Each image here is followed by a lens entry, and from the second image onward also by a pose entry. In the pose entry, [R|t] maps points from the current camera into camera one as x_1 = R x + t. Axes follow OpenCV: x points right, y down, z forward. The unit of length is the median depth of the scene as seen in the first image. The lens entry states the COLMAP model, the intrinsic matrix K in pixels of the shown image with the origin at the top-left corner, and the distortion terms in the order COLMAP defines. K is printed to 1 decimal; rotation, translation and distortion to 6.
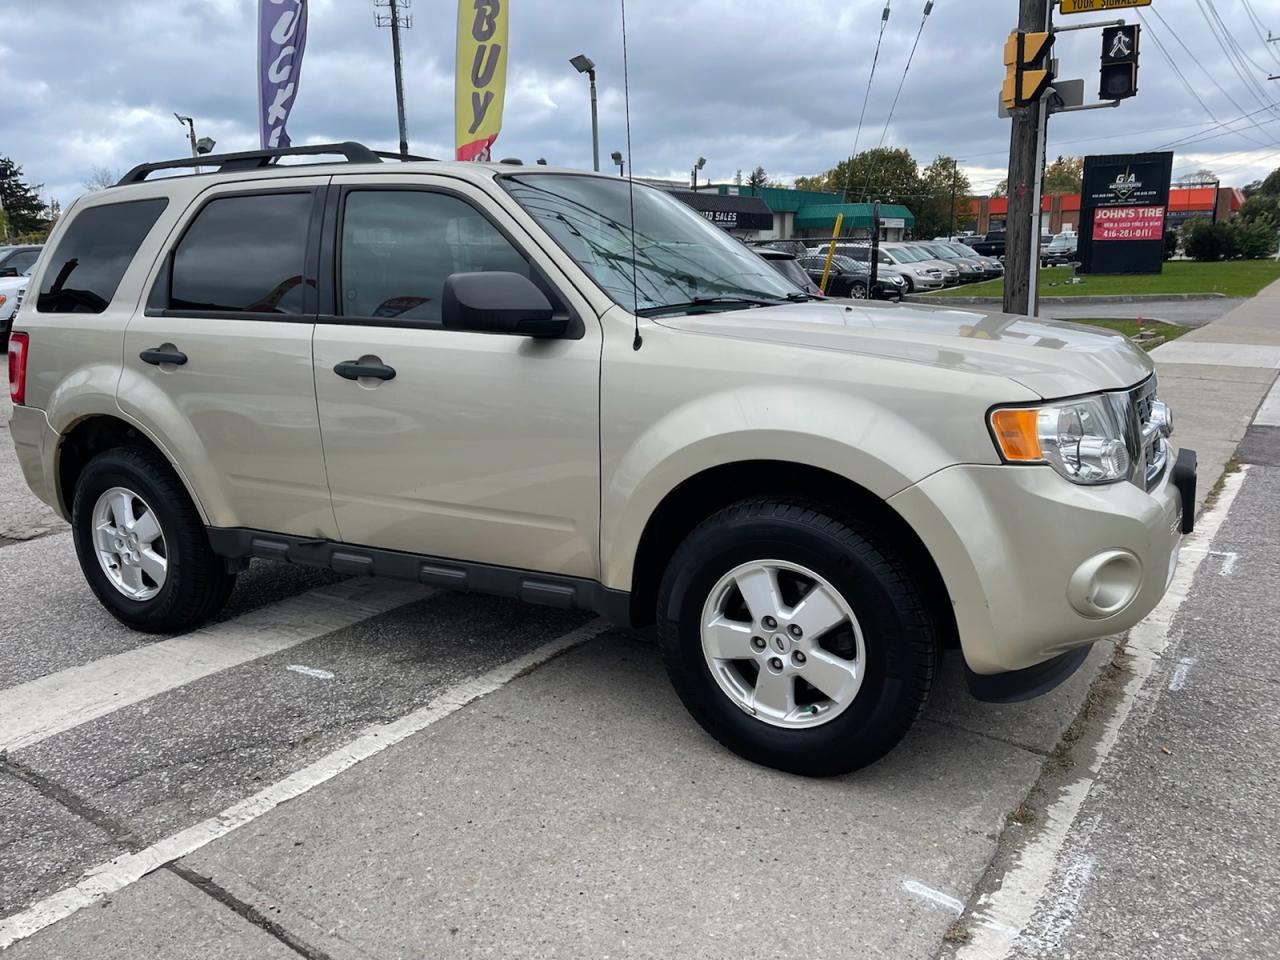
lens RADIAL K [[974.4, 0, 640.0], [0, 974.4, 480.0], [0, 0, 1]] dist [0.084506, -0.117780]
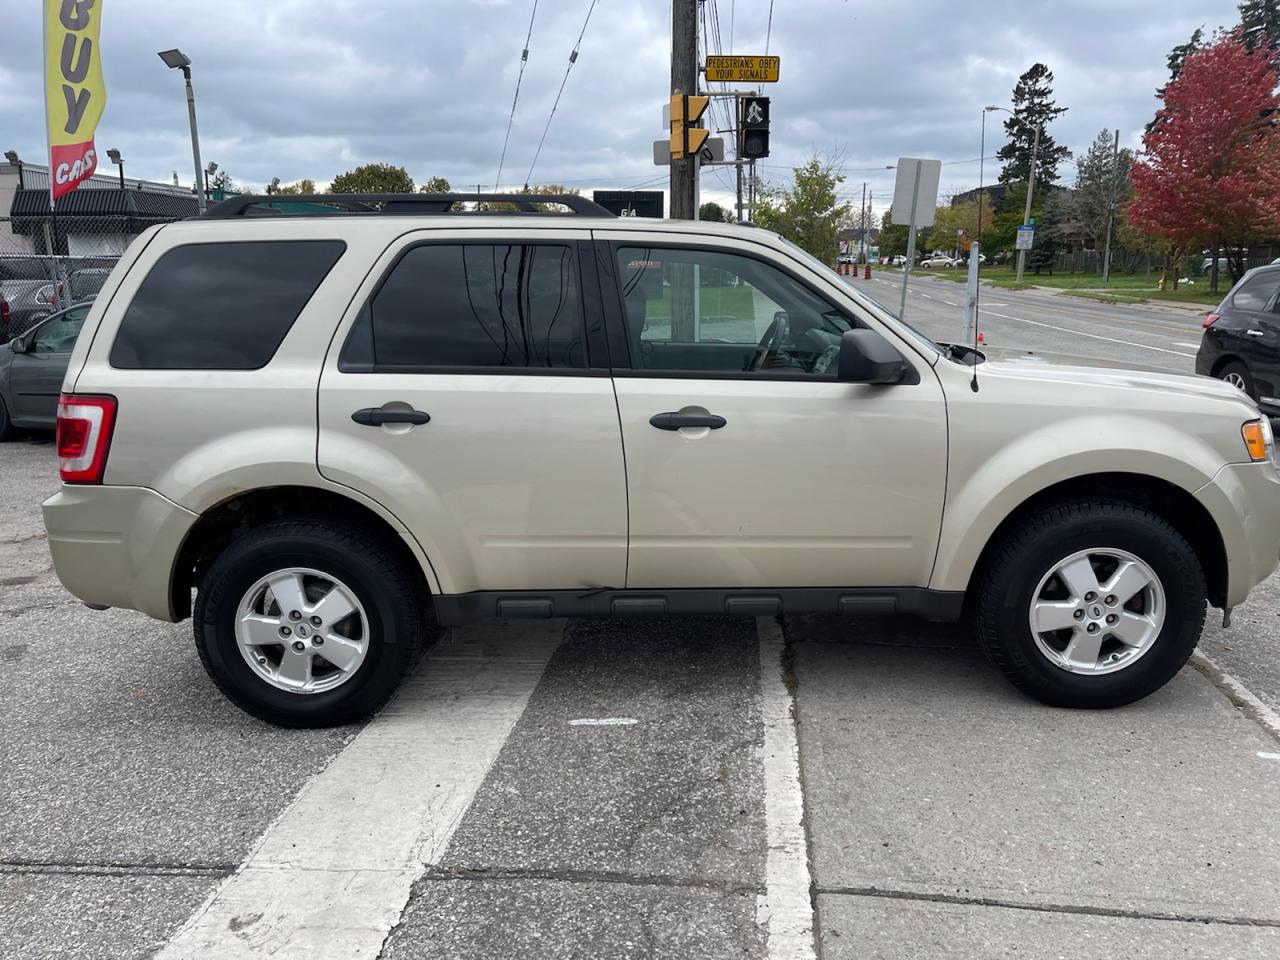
lens RADIAL K [[977.8, 0, 670.0], [0, 977.8, 482.1], [0, 0, 1]] dist [0.067232, -0.097573]
pose [[0.870779, -0.082101, 0.484772, -0.682083], [0.089488, 0.995956, 0.007933, -0.046796], [-0.483463, 0.036474, 0.874604, 0.078869]]
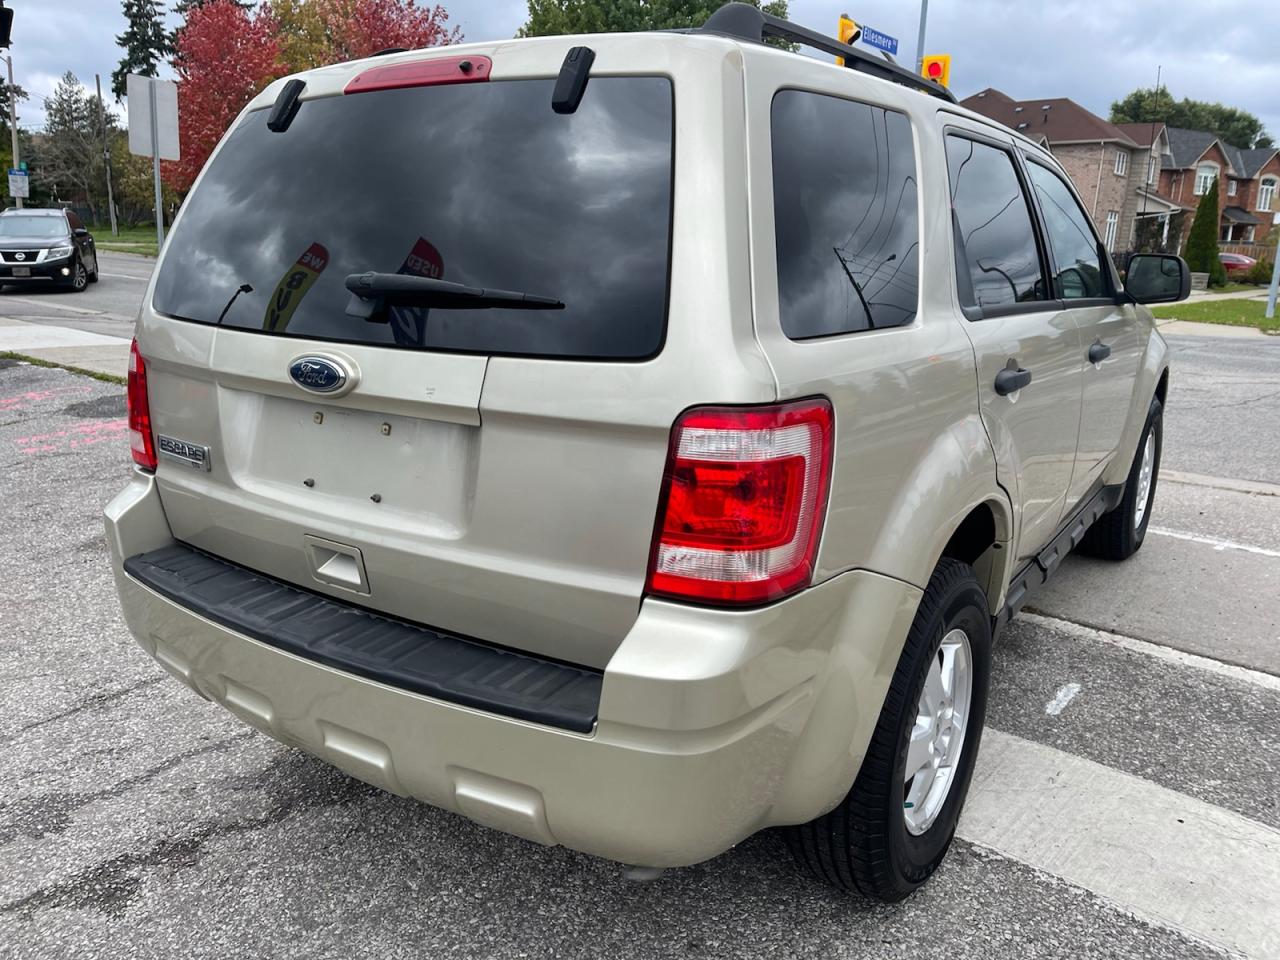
lens RADIAL K [[974.4, 0, 640.0], [0, 974.4, 480.0], [0, 0, 1]] dist [0.084506, -0.117780]
pose [[0.094420, -0.207223, 0.973727, -1.110939], [0.188182, 0.964178, 0.186943, -0.221198], [-0.977585, 0.165587, 0.130034, 1.131488]]
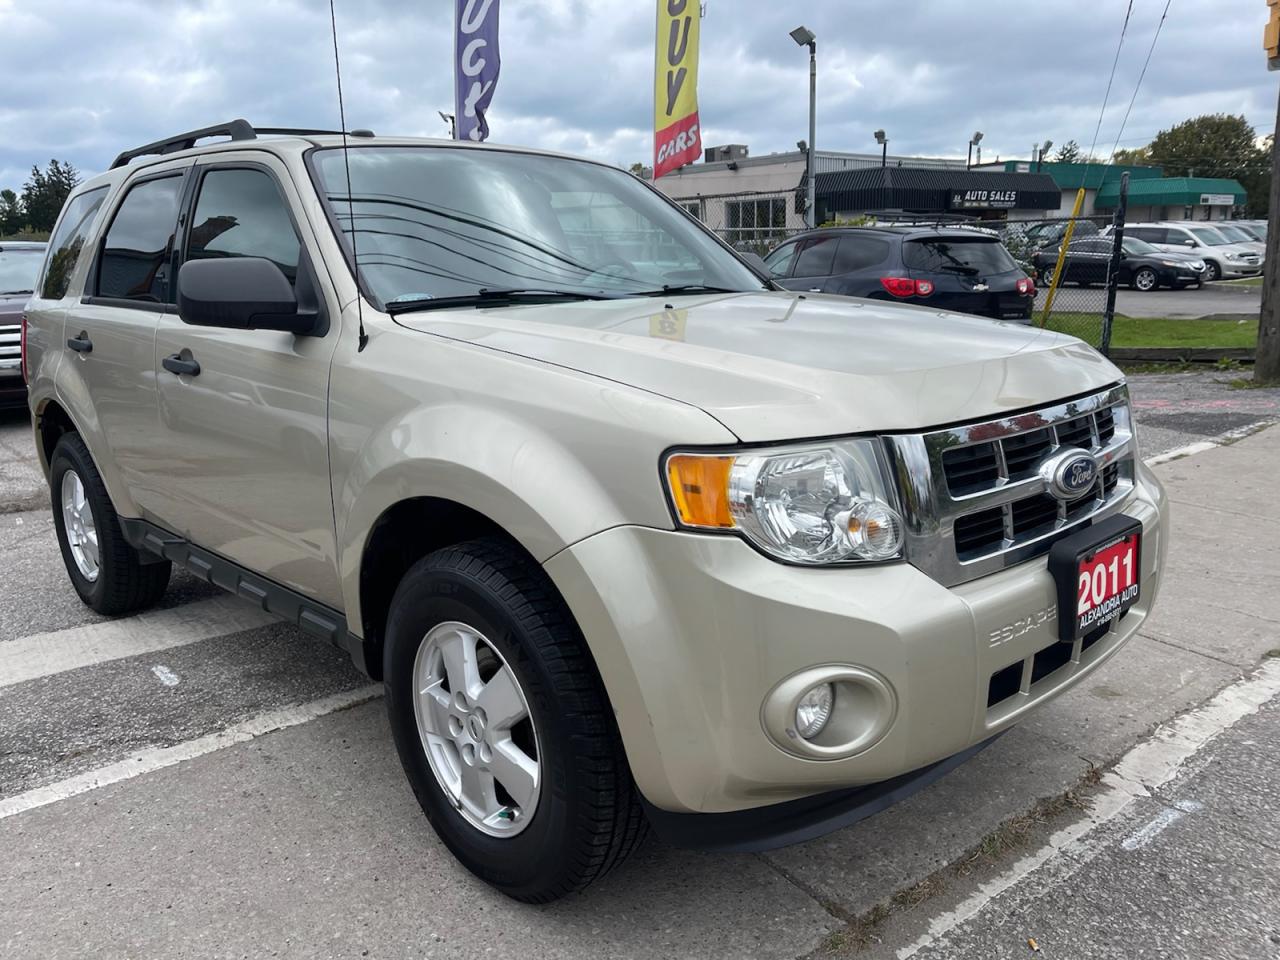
lens RADIAL K [[967.4, 0, 638.1], [0, 967.4, 487.6], [0, 0, 1]] dist [0.079958, -0.098714]
pose [[0.956661, 0.065166, -0.283818, 0.340930], [-0.058871, 0.997795, 0.030664, -0.041984], [0.285191, -0.012627, 0.958388, 0.198899]]
